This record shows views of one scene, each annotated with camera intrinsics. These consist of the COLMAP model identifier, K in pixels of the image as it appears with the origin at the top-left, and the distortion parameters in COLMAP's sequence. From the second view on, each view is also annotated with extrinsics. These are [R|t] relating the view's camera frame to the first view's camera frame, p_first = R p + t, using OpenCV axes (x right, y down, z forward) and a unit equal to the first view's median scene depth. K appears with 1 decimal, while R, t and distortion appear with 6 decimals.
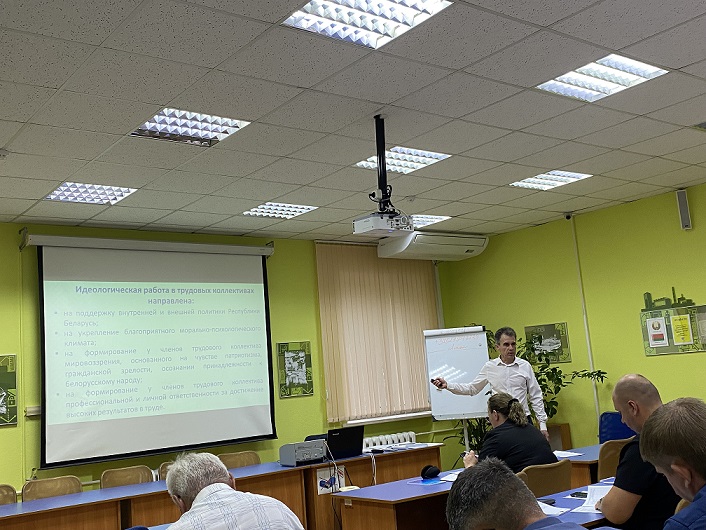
lens RADIAL K [[763.4, 0, 353.0], [0, 763.4, 265.0], [0, 0, 1]] dist [0.034292, -0.012497]
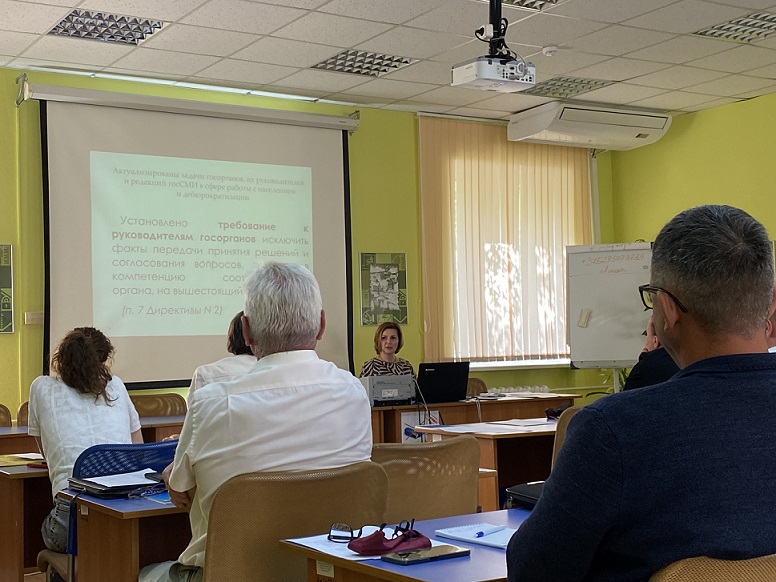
lens RADIAL K [[1143.2, 0, 388.0], [0, 1143.2, 291.0], [0, 0, 1]] dist [0.171357, -0.054530]
pose [[0.994226, 0.044540, -0.097631, 0.040778], [-0.035290, 0.994899, 0.094507, 0.039488], [0.101342, -0.090516, 0.990725, -0.096188]]
